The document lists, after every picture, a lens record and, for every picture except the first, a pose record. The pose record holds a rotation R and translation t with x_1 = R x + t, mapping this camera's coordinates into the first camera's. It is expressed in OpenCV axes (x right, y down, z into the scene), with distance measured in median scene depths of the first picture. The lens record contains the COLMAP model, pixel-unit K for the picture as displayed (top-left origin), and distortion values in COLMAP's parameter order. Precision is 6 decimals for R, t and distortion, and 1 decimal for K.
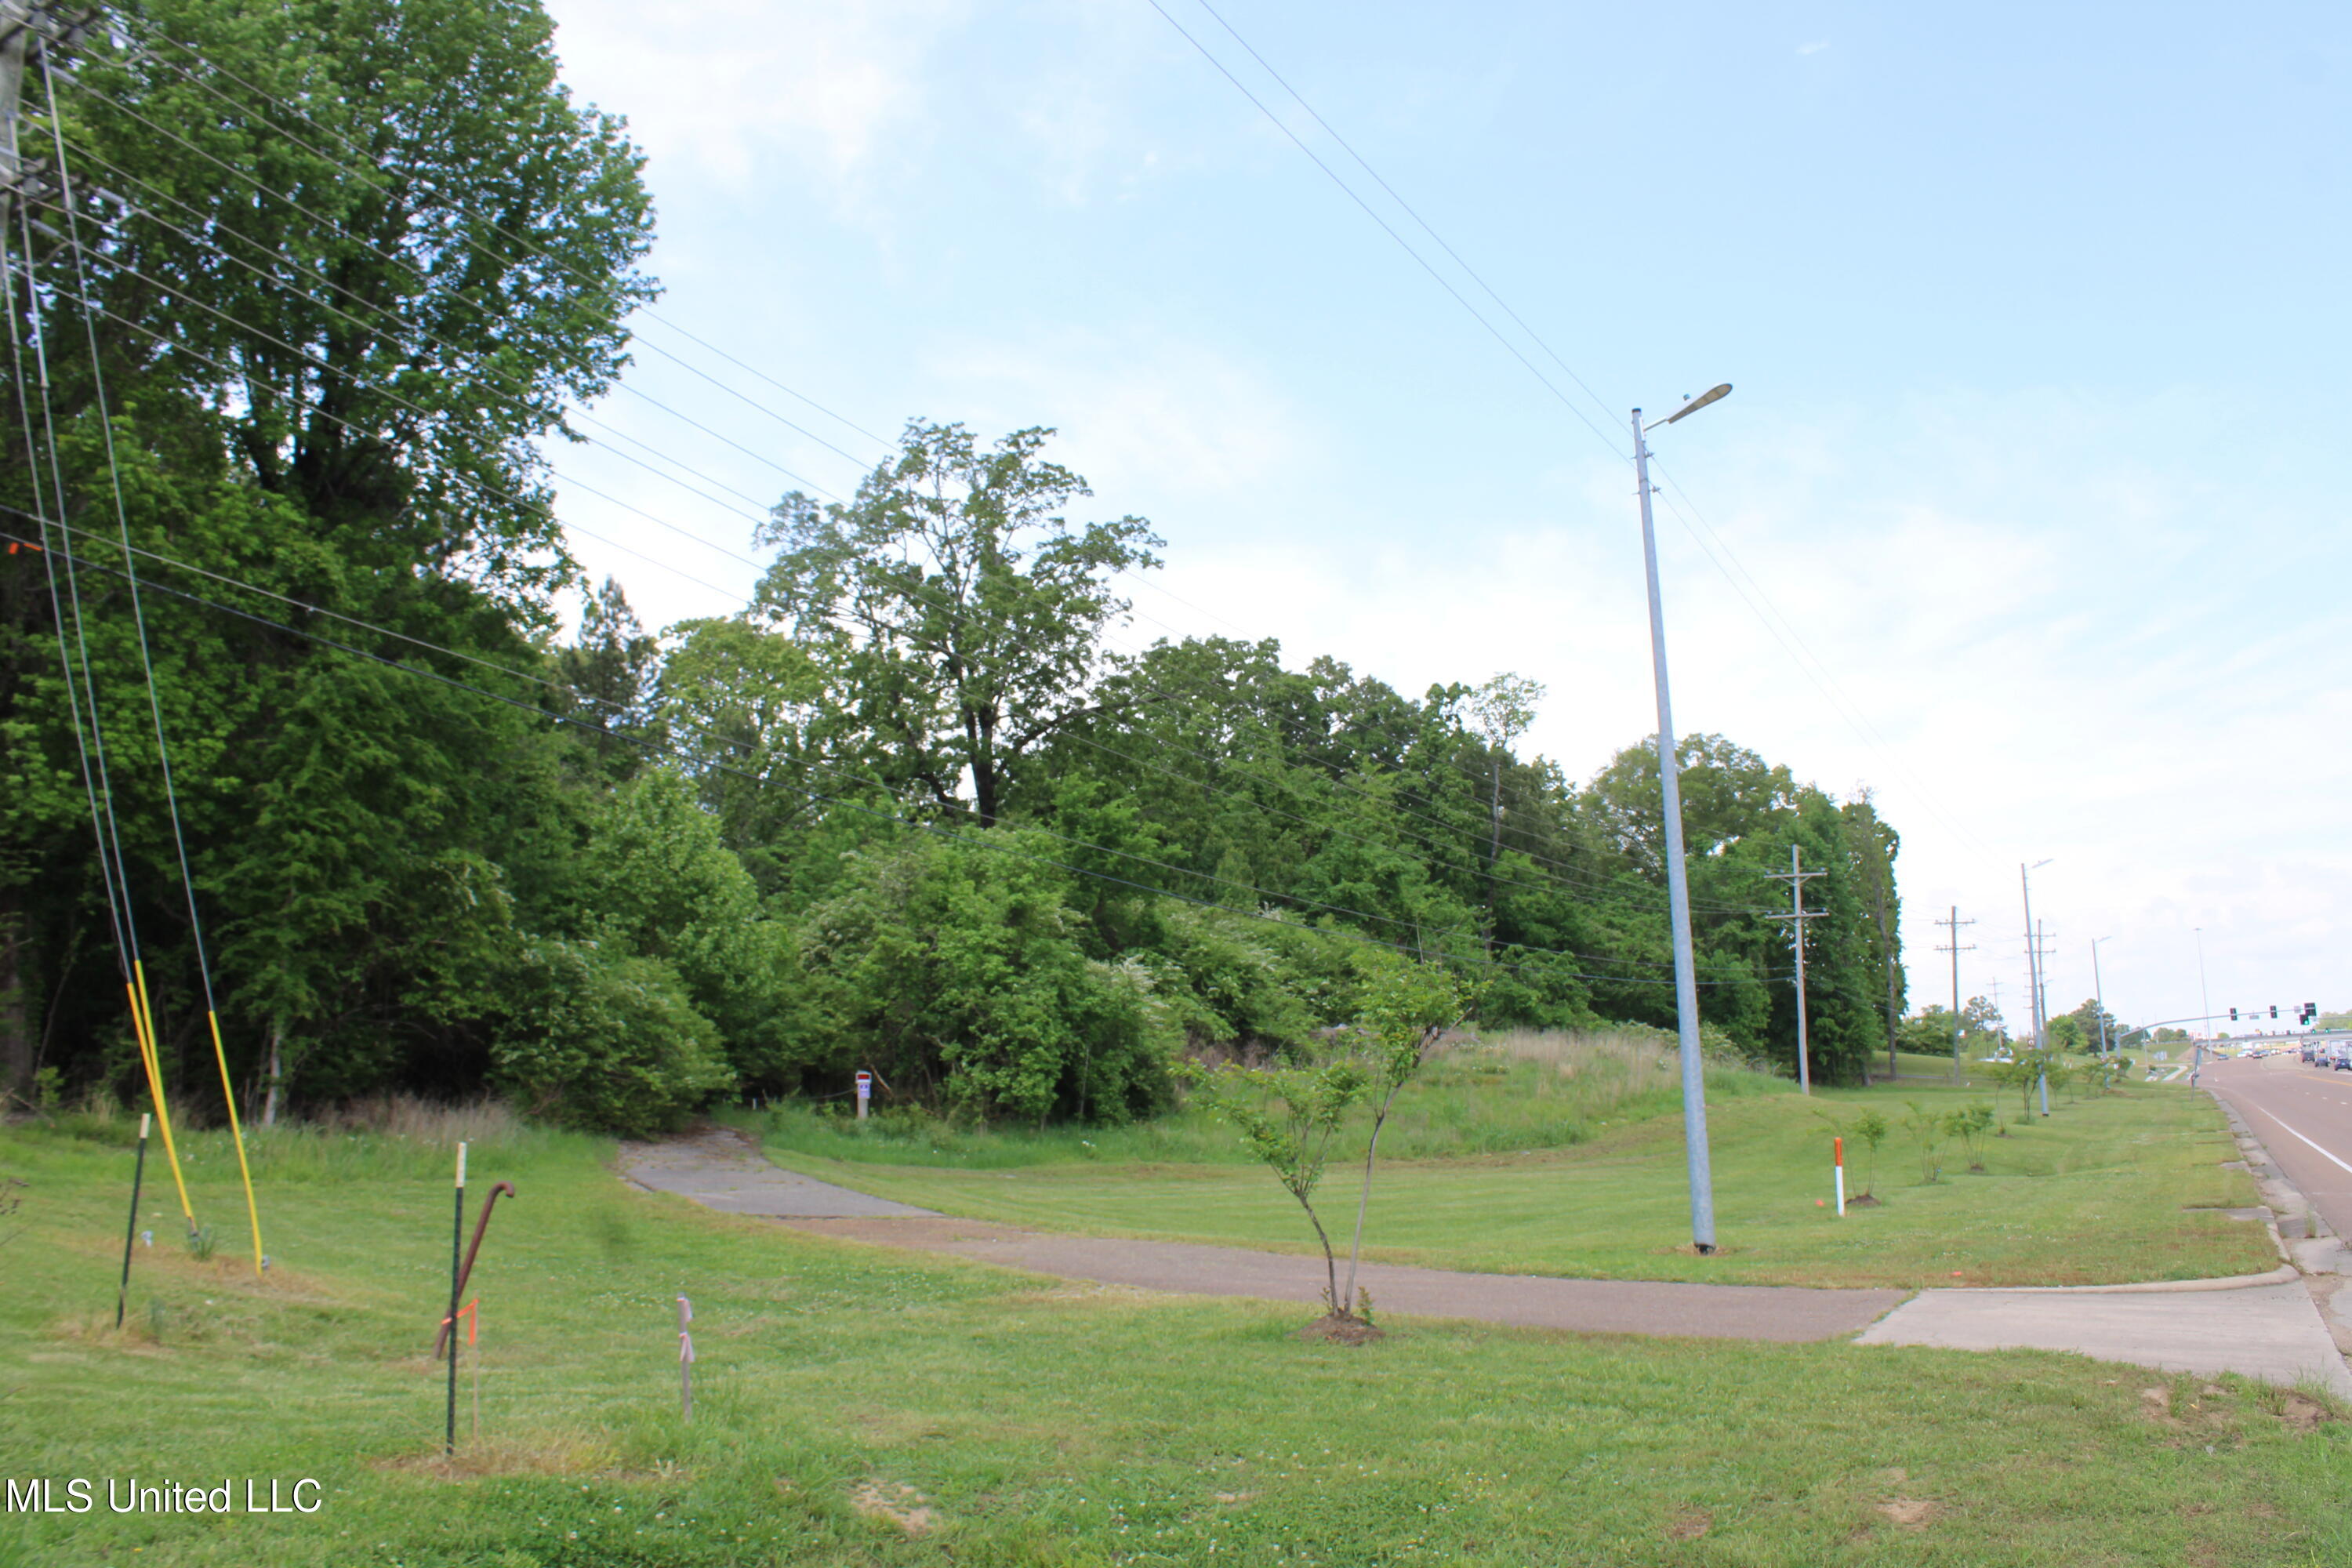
lens RADIAL K [[1939.4, 0, 1215.1], [0, 1939.4, 779.7], [0, 0, 1]] dist [-0.139261, 0.131813]
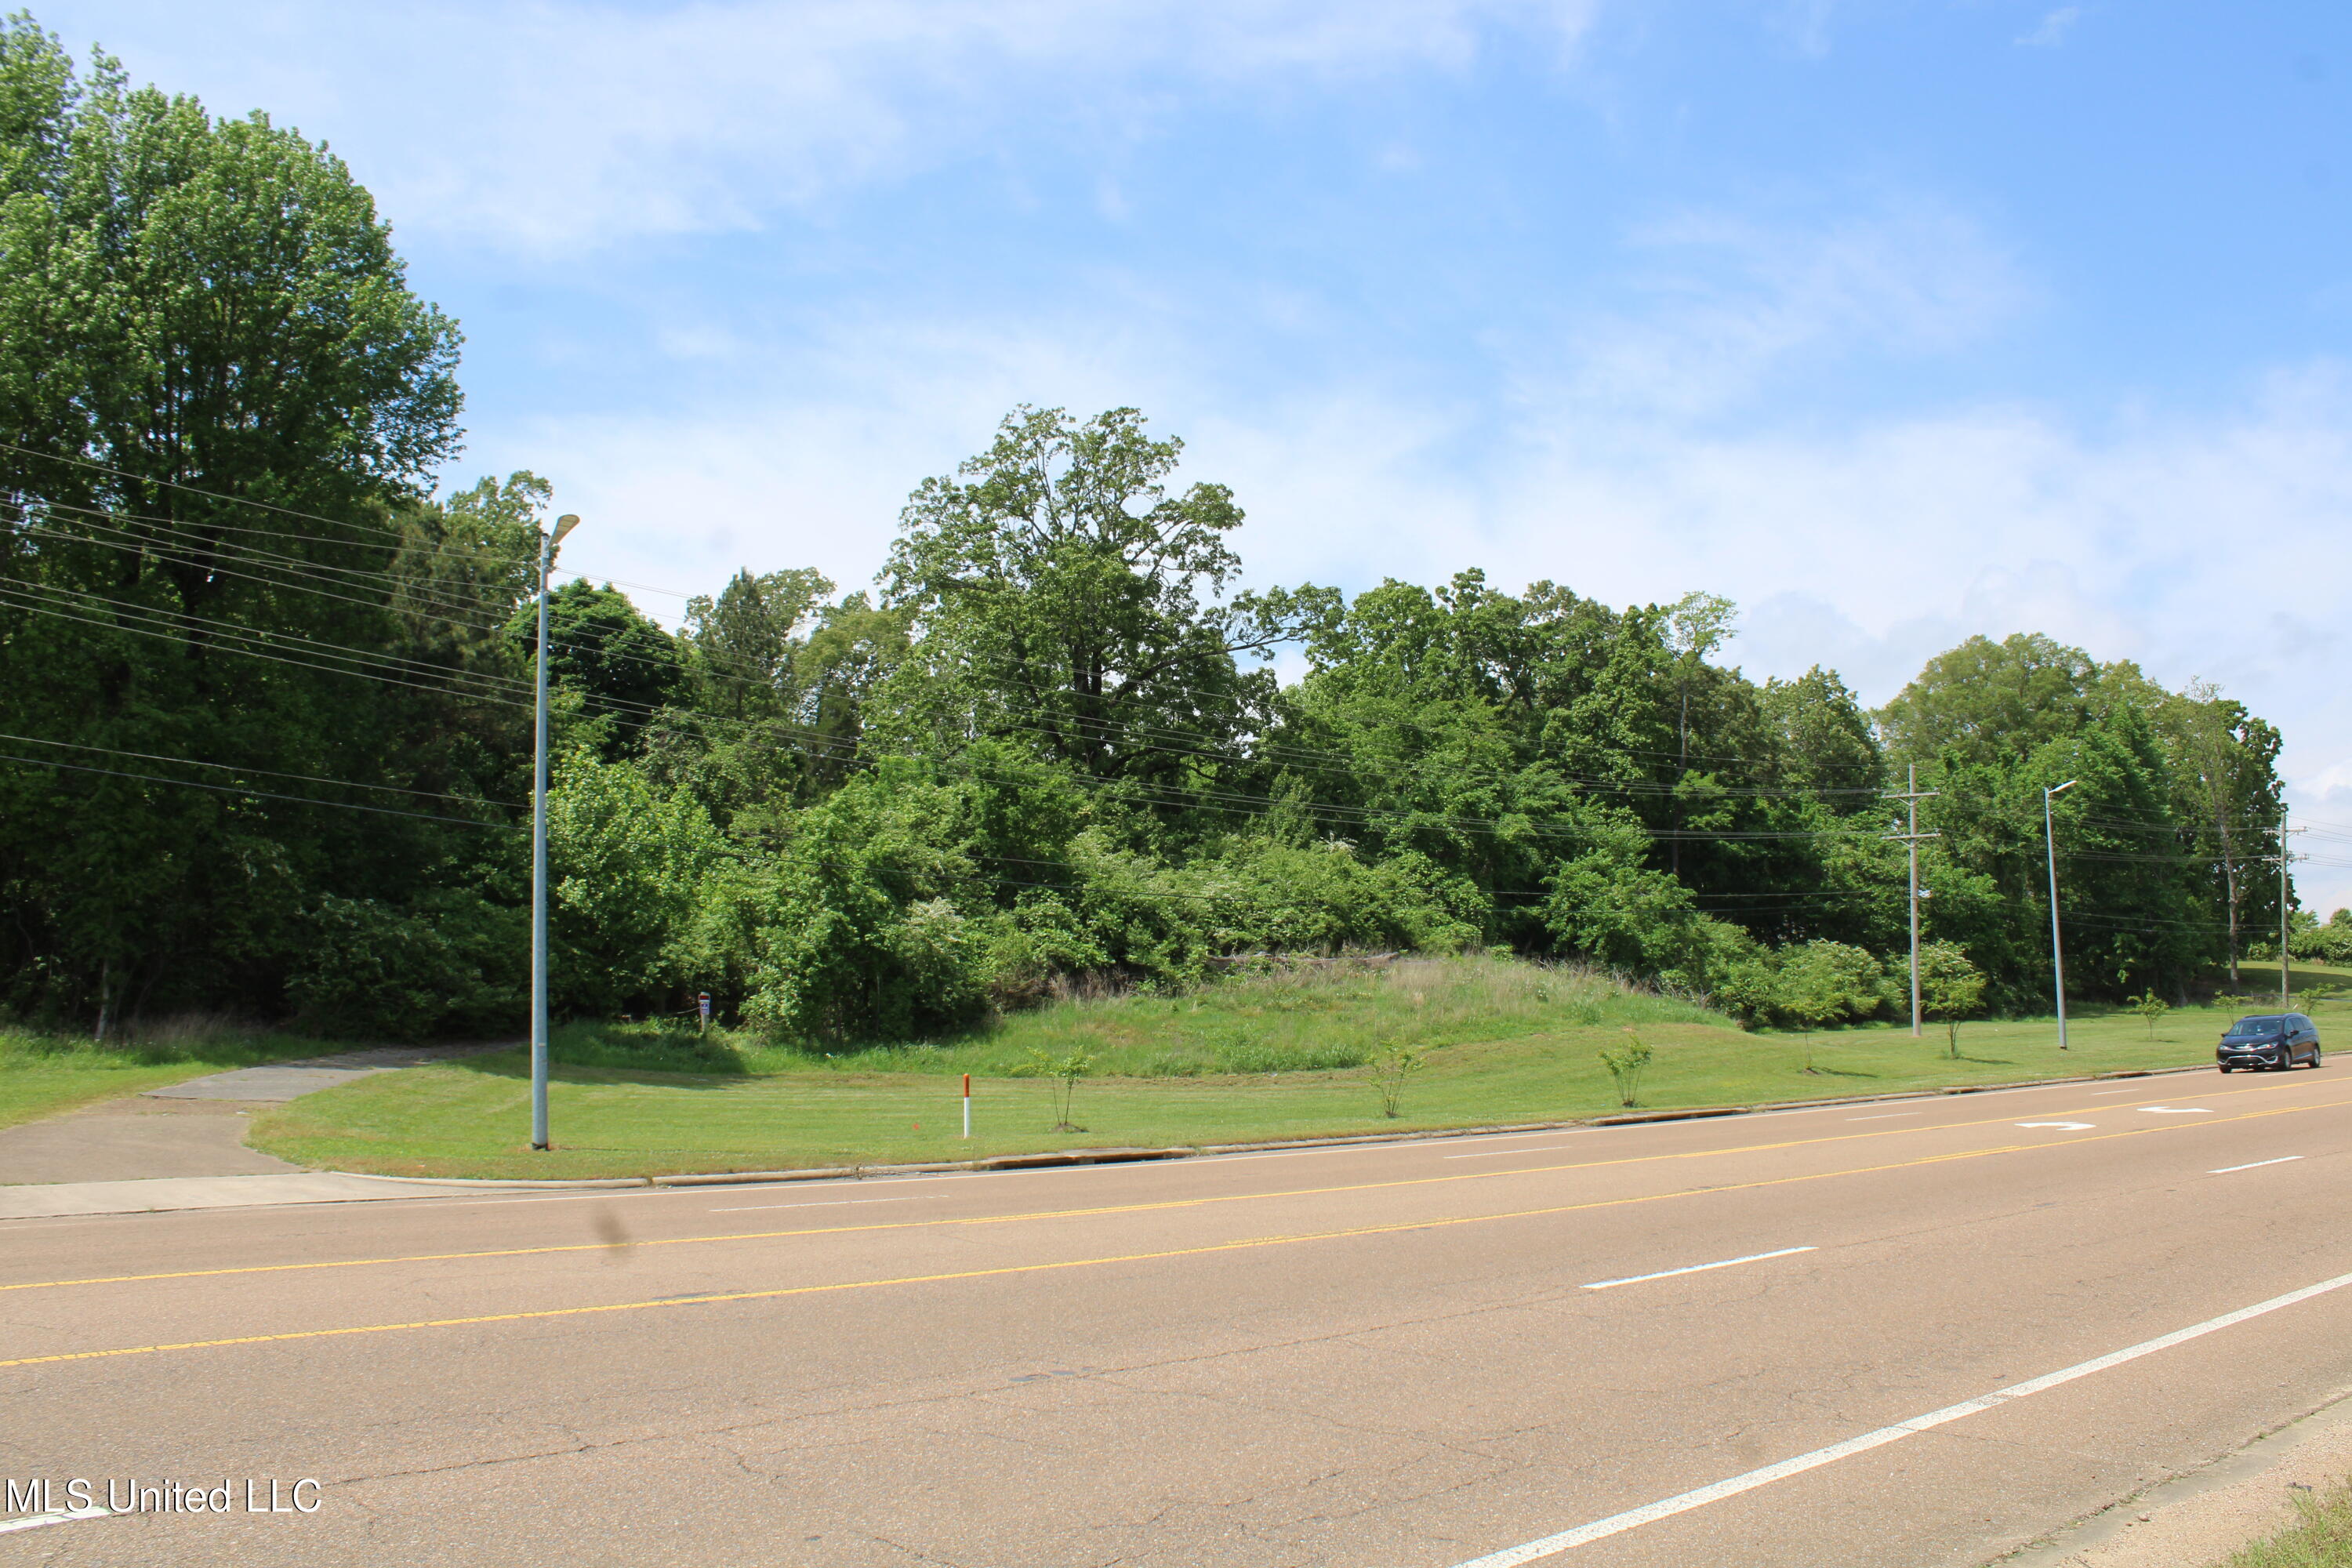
lens RADIAL K [[1939.4, 0, 1215.1], [0, 1939.4, 779.7], [0, 0, 1]] dist [-0.139261, 0.131813]
pose [[0.948327, -0.020325, -0.316643, 0.524144], [0.036875, 0.998244, 0.046363, -0.031747], [0.315145, -0.055644, 0.947411, -0.066625]]
